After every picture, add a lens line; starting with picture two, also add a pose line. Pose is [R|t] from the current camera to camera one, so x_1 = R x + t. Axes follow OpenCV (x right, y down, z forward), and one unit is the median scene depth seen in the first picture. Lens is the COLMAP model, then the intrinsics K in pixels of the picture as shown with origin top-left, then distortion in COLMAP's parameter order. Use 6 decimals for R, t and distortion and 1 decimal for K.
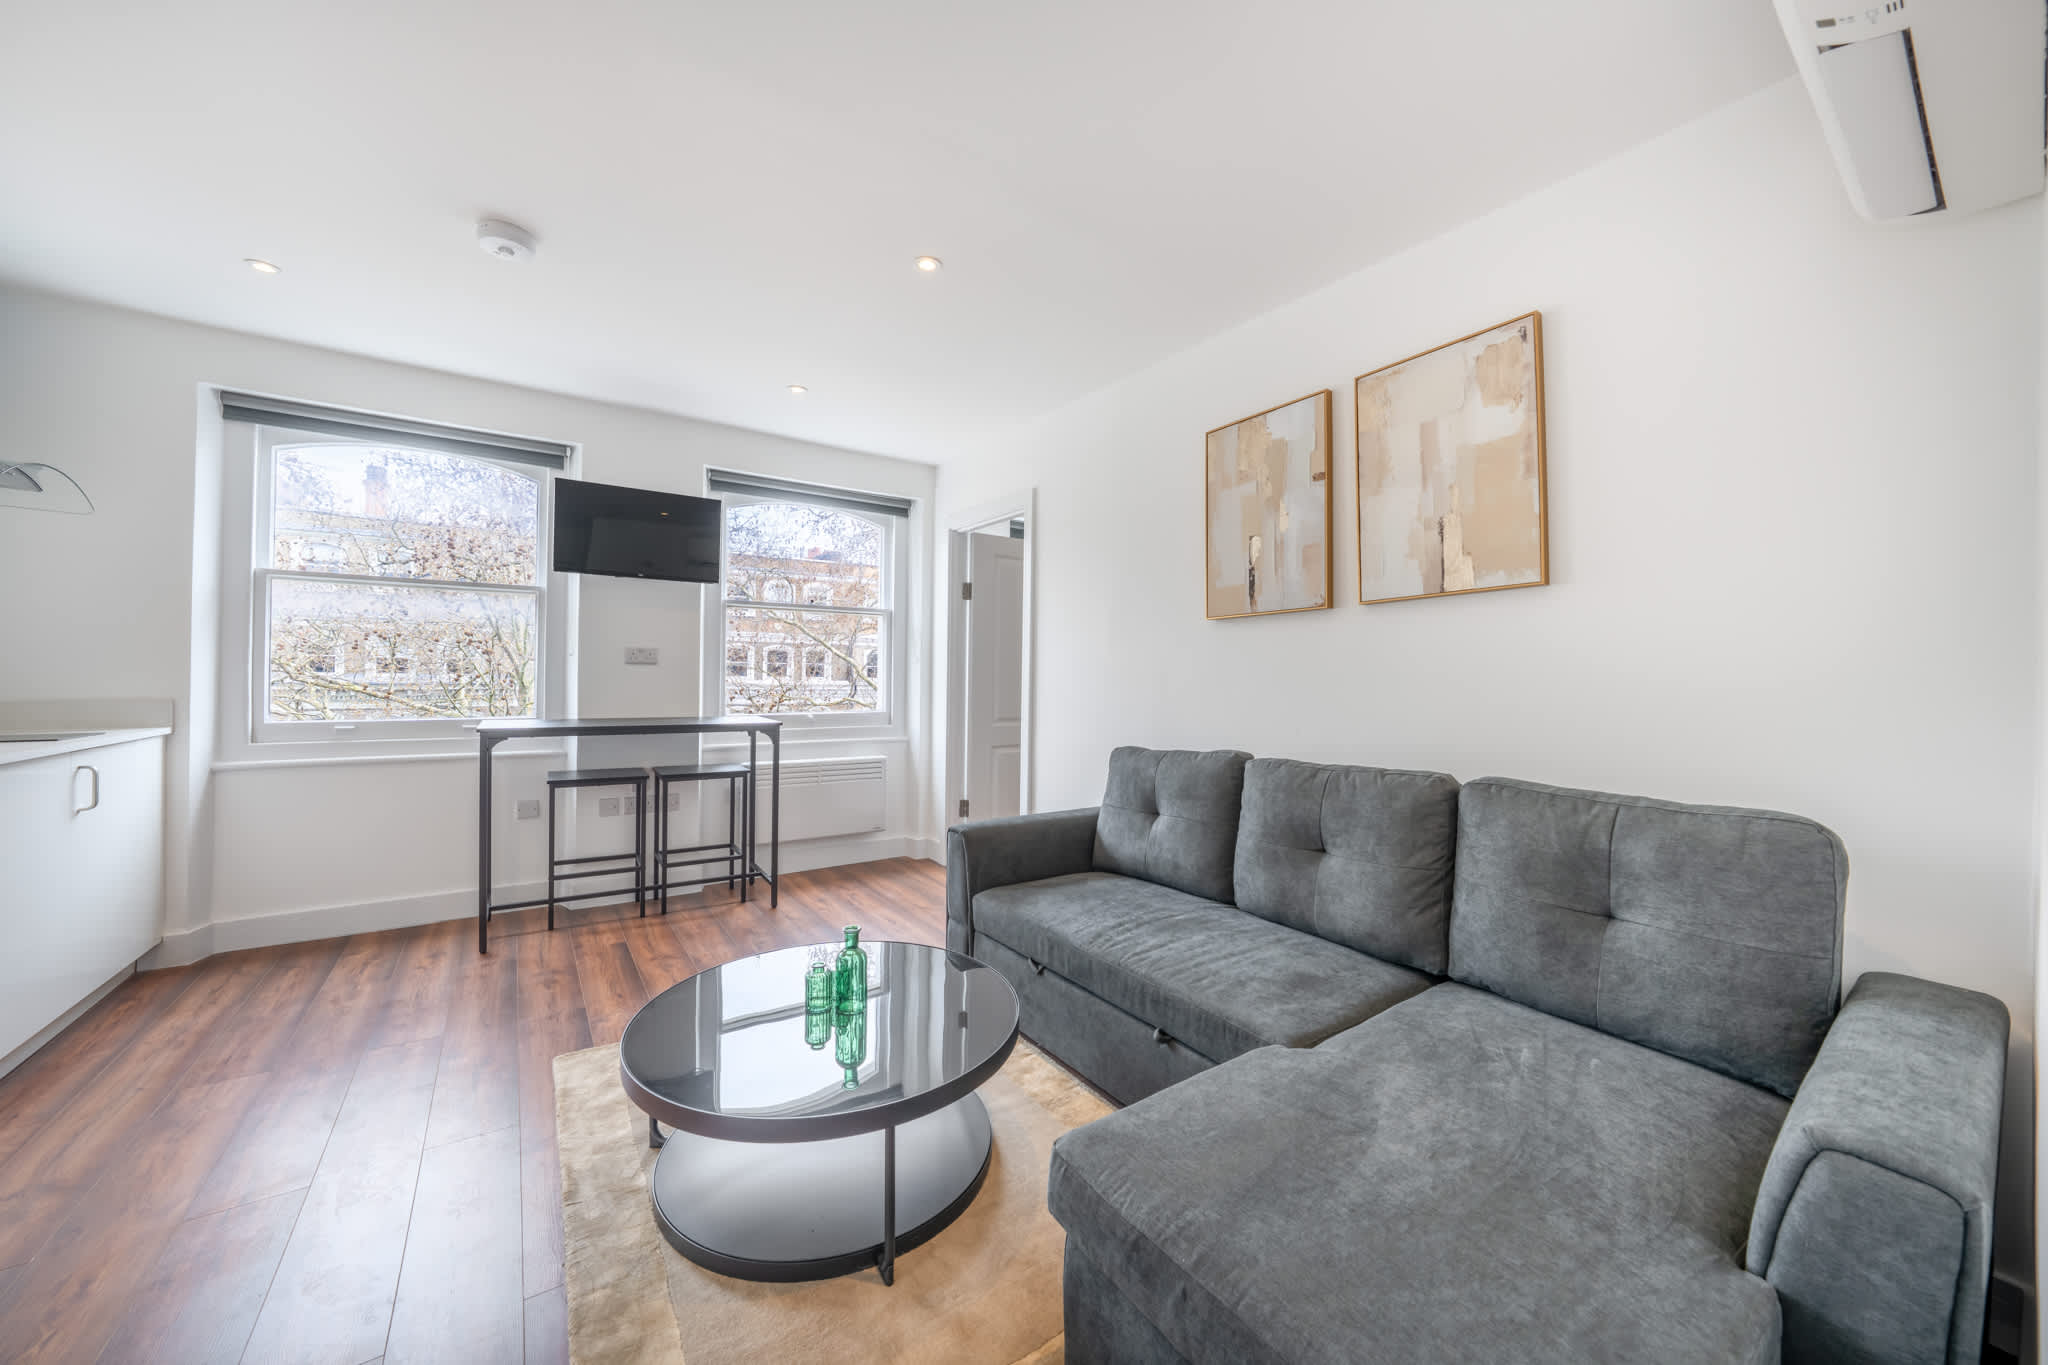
lens RADIAL K [[735.4, 0, 1028.1], [0, 735.4, 671.9], [0, 0, 1]] dist [-0.012329, 0.000679]
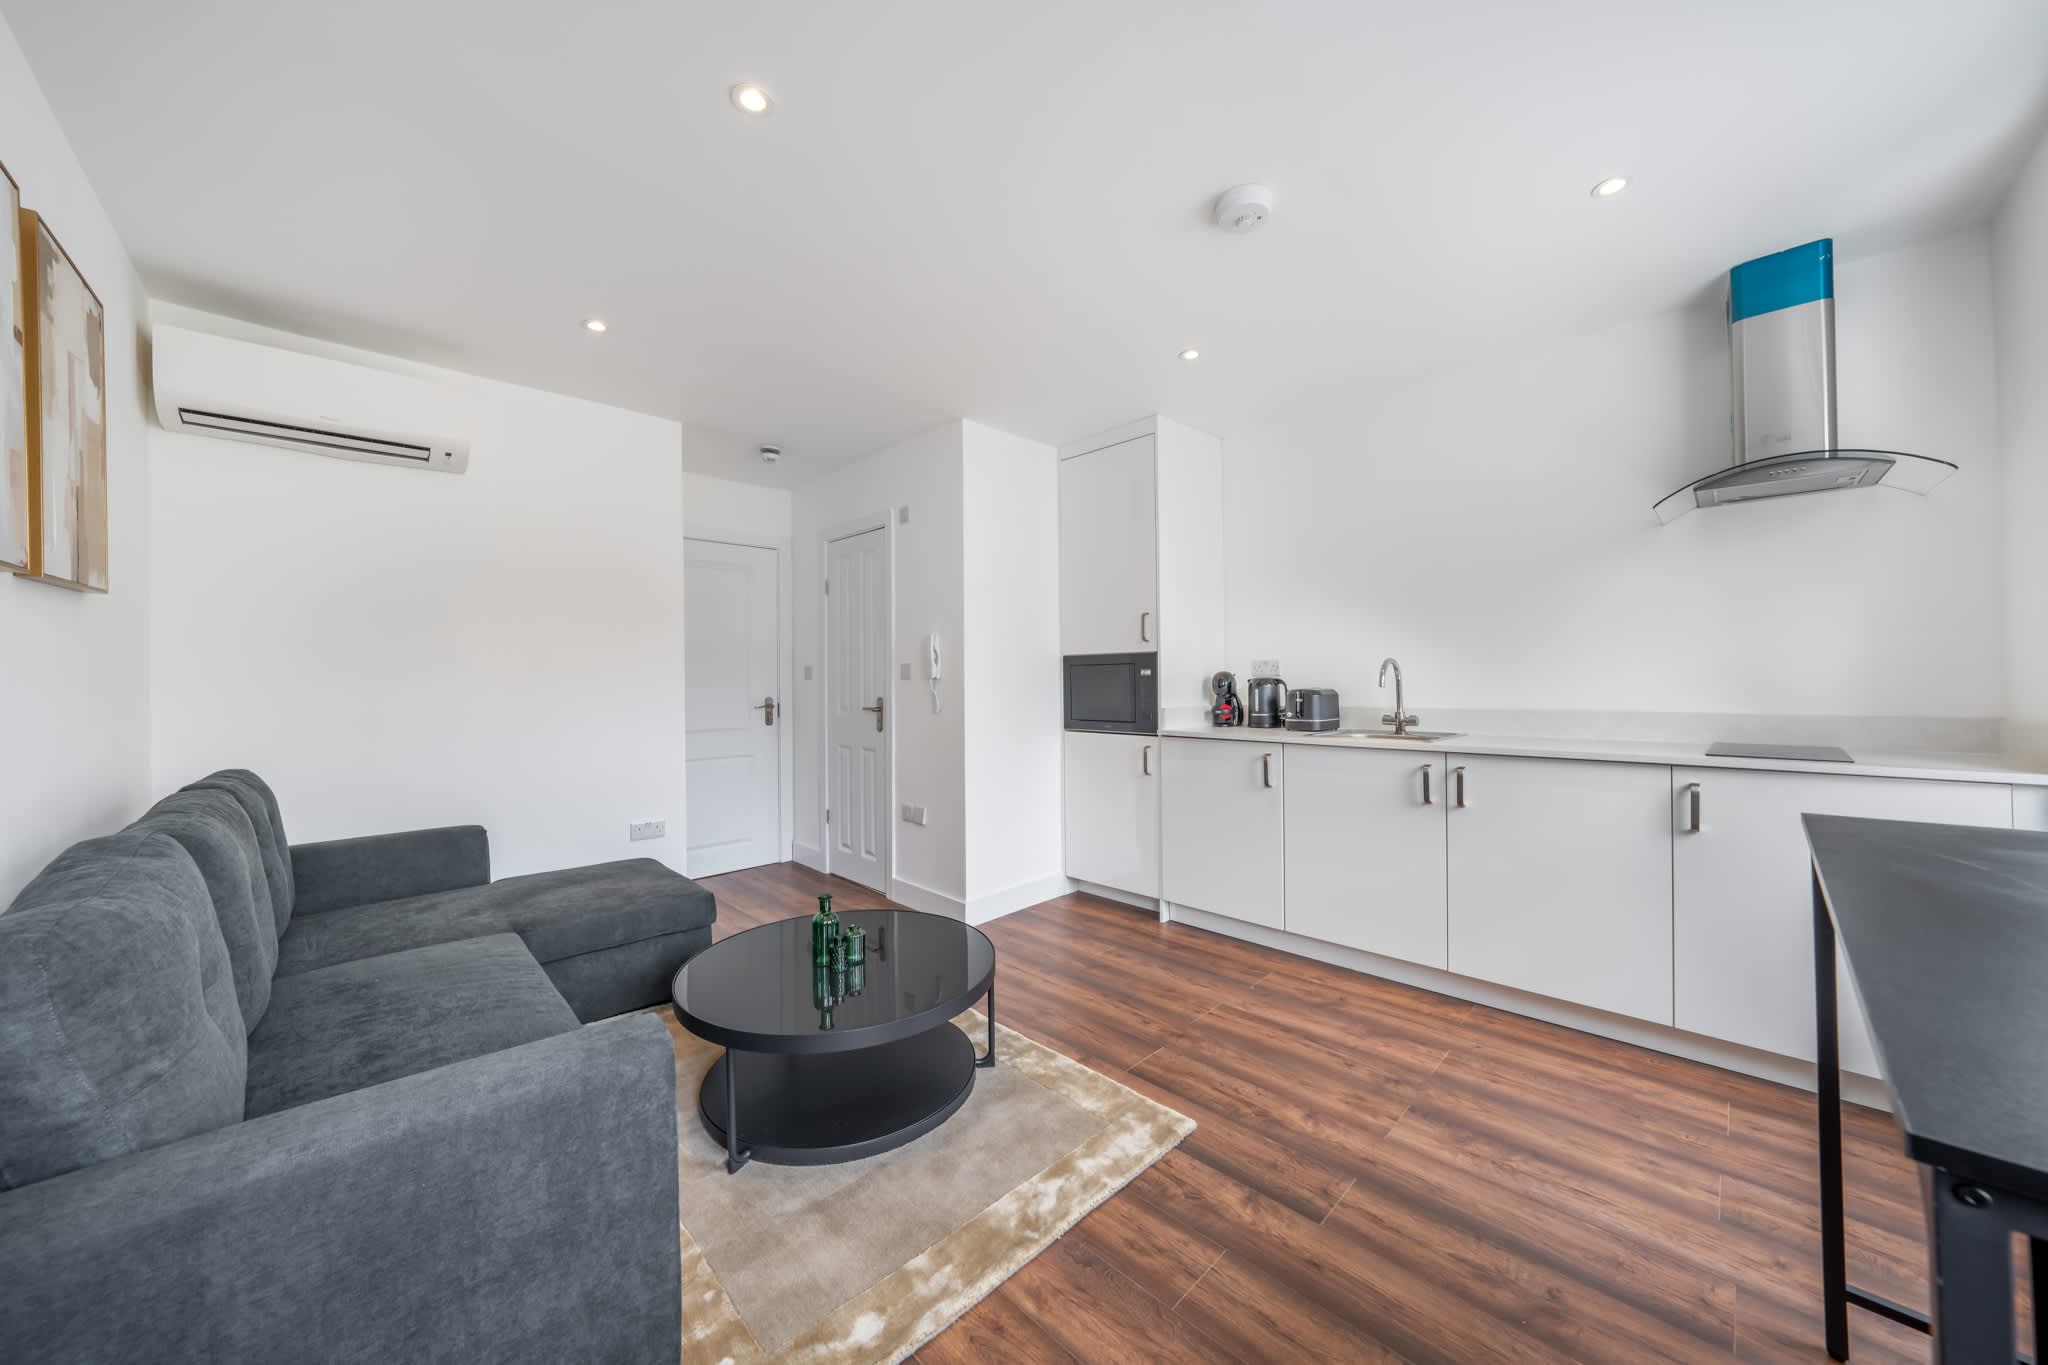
lens RADIAL K [[714.4, 0, 1026.6], [0, 714.4, 683.0], [0, 0, 1]] dist [-0.016075, 0.002637]
pose [[-0.986088, 0.000296, -0.166223, -0.228598], [0.000913, 0.999993, -0.003638, 0.001487], [0.166221, -0.003739, -0.986081, 1.356796]]
